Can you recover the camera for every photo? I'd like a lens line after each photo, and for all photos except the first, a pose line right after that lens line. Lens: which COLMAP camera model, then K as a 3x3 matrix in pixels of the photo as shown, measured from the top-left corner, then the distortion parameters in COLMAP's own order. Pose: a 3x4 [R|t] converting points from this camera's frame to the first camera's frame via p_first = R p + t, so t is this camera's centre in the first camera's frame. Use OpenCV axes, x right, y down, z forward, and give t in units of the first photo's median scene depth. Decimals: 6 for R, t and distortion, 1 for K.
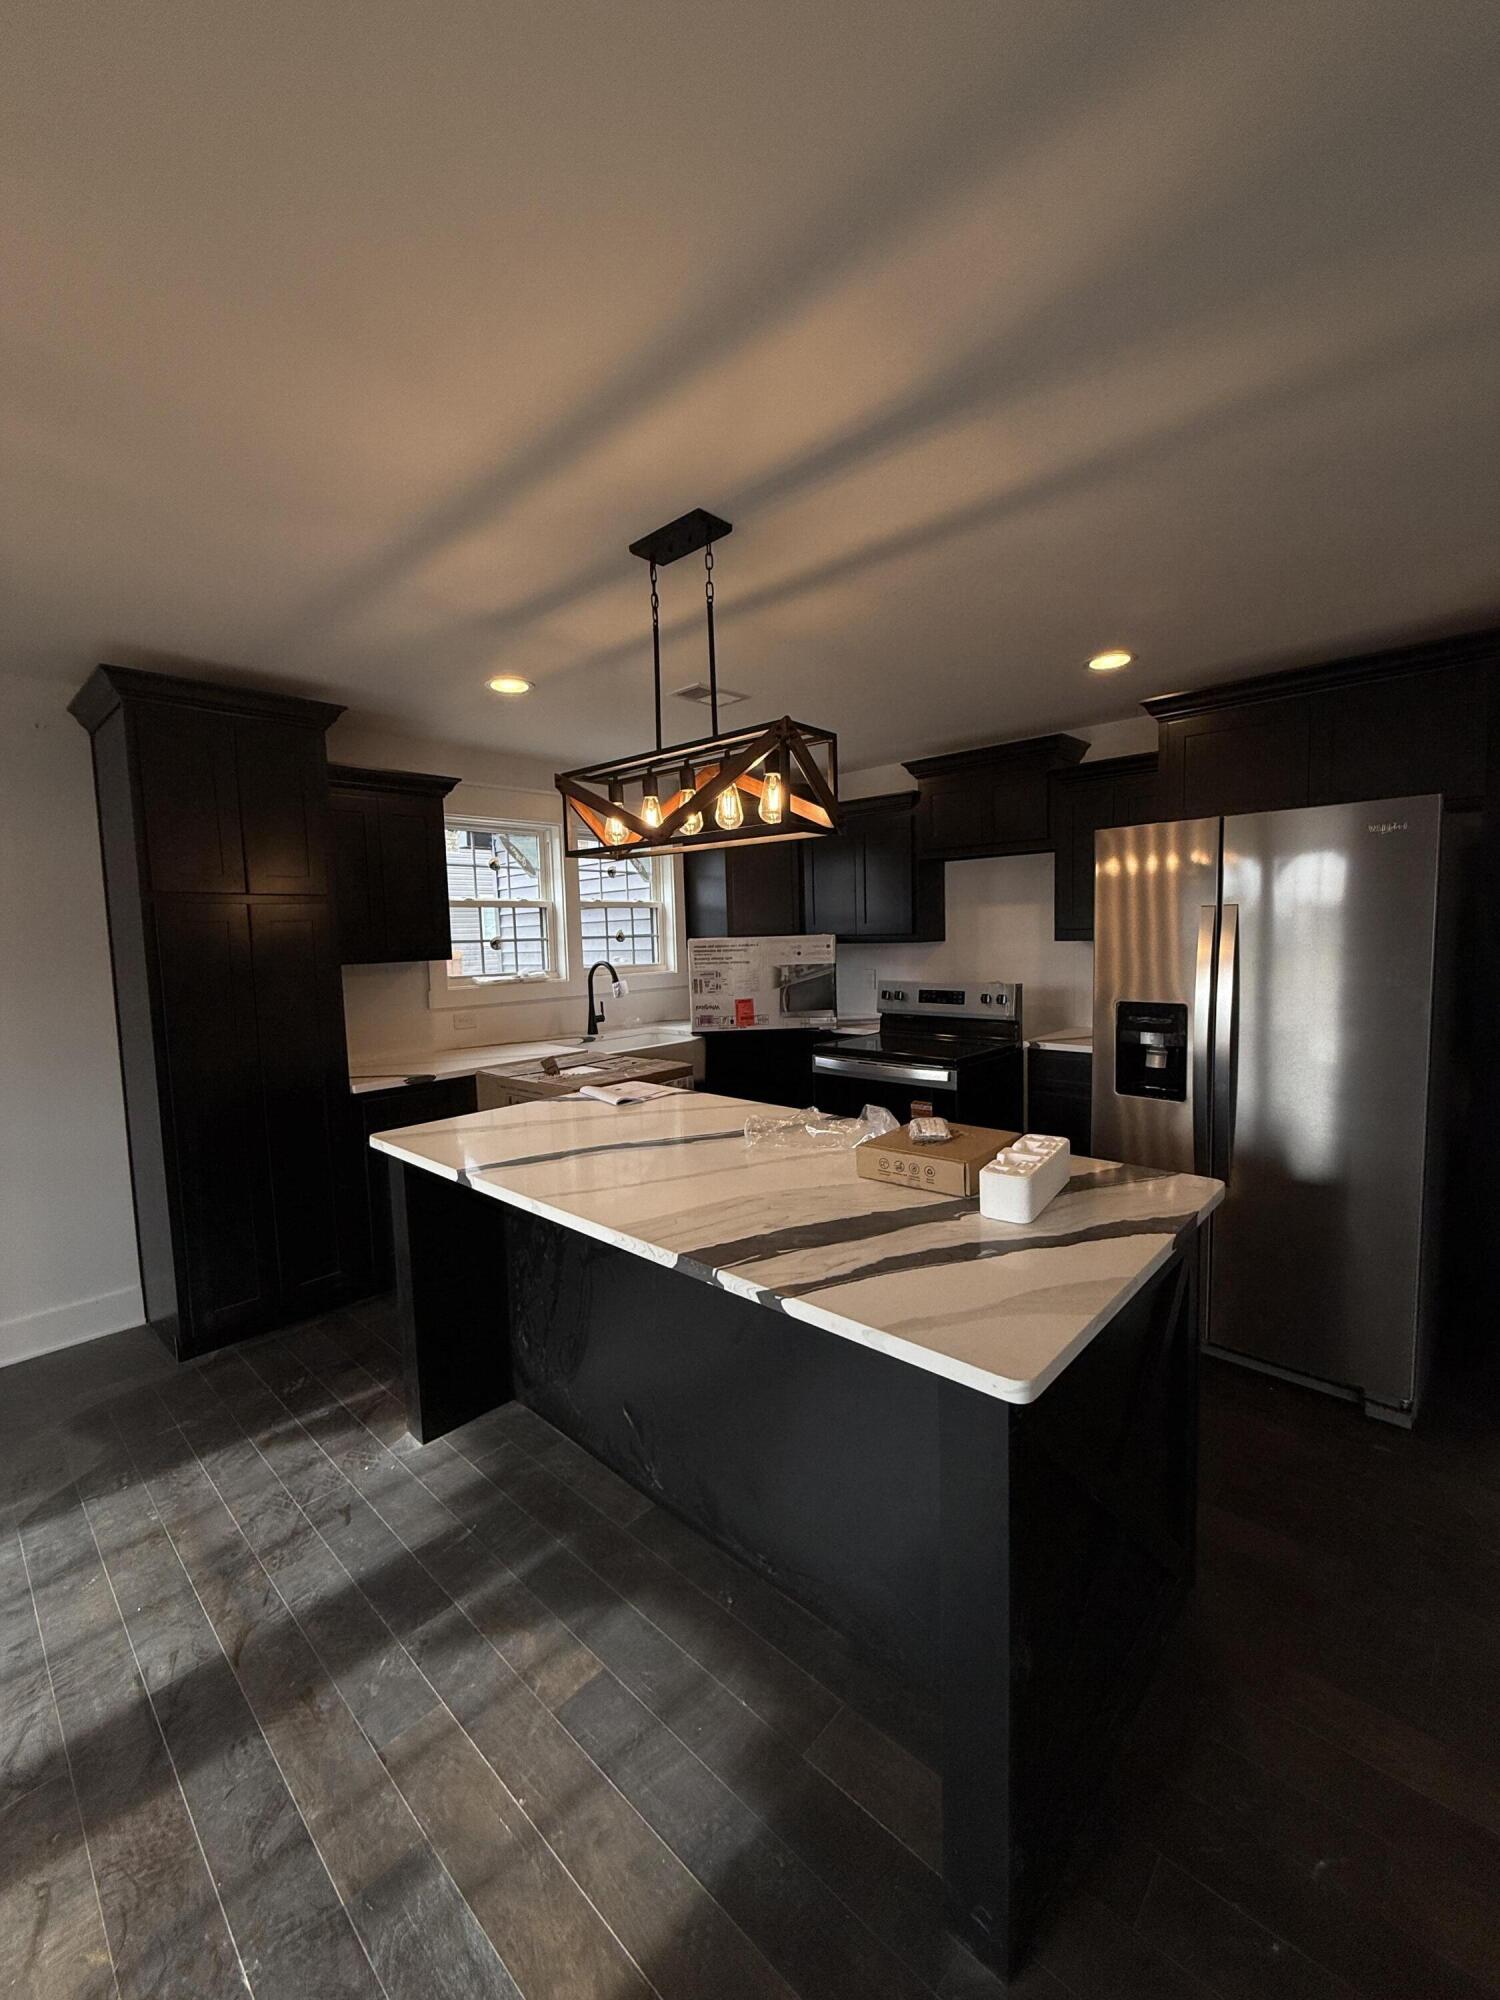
lens RADIAL K [[801.1, 0, 747.6], [0, 801.1, 995.3], [0, 0, 1]] dist [0.001134, 0.000882]
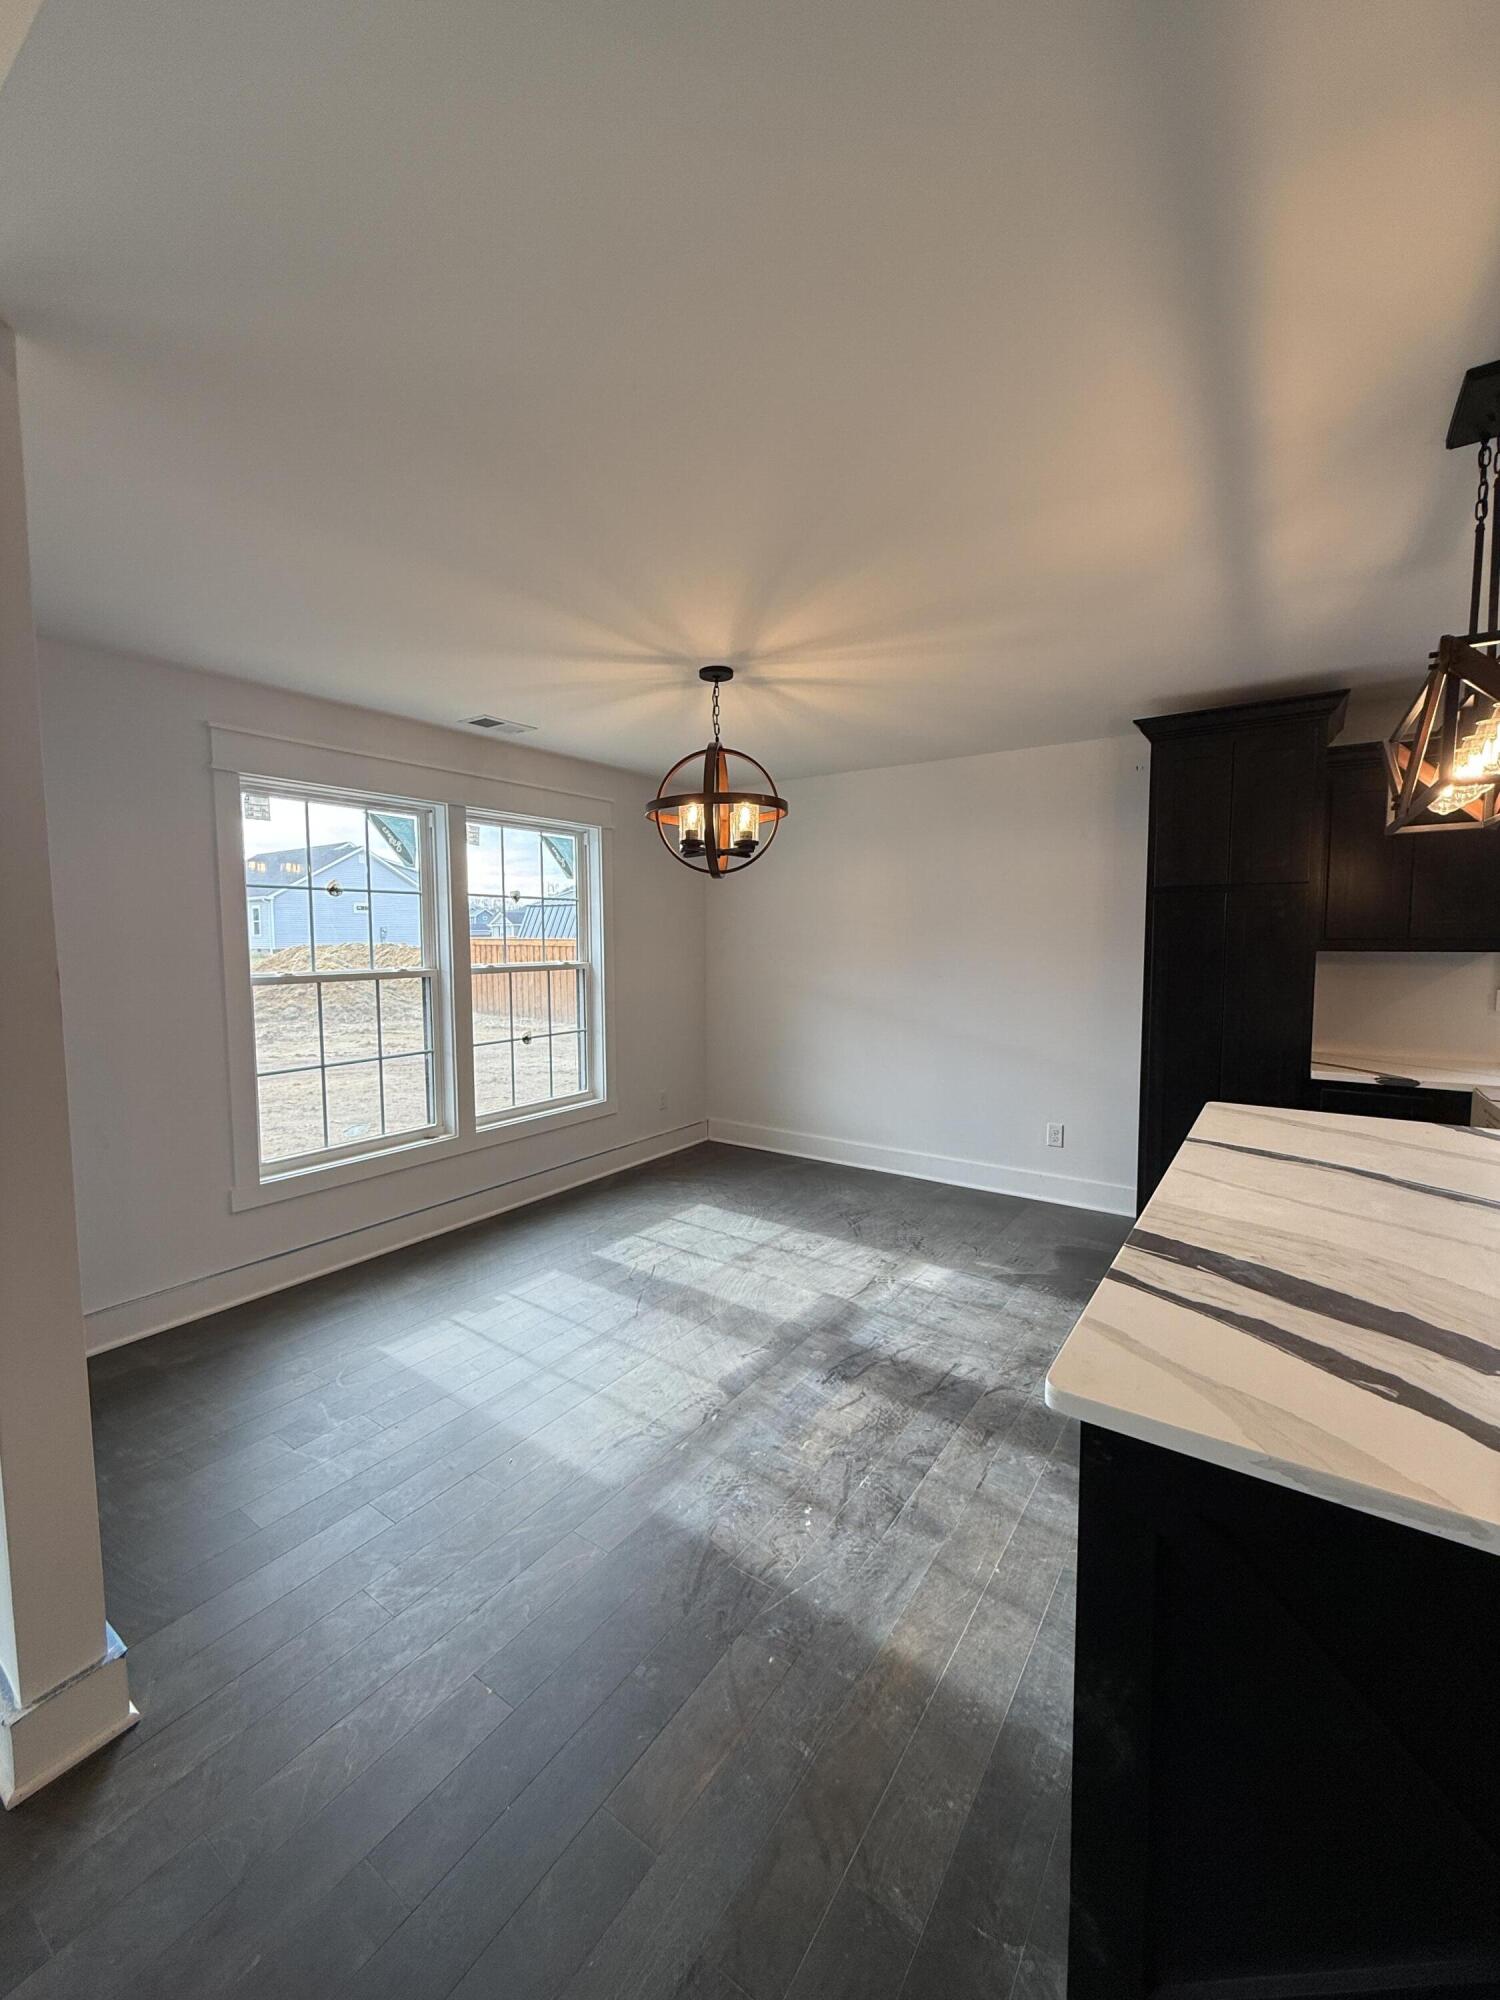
lens RADIAL K [[801.1, 0, 748.1], [0, 801.1, 1001.8], [0, 0, 1]] dist [0.001134, 0.000882]
pose [[0.143115, 0.112628, -0.983277, 0.796951], [-0.081264, 0.991486, 0.101740, -0.037235], [0.986364, 0.065345, 0.151050, 0.297551]]
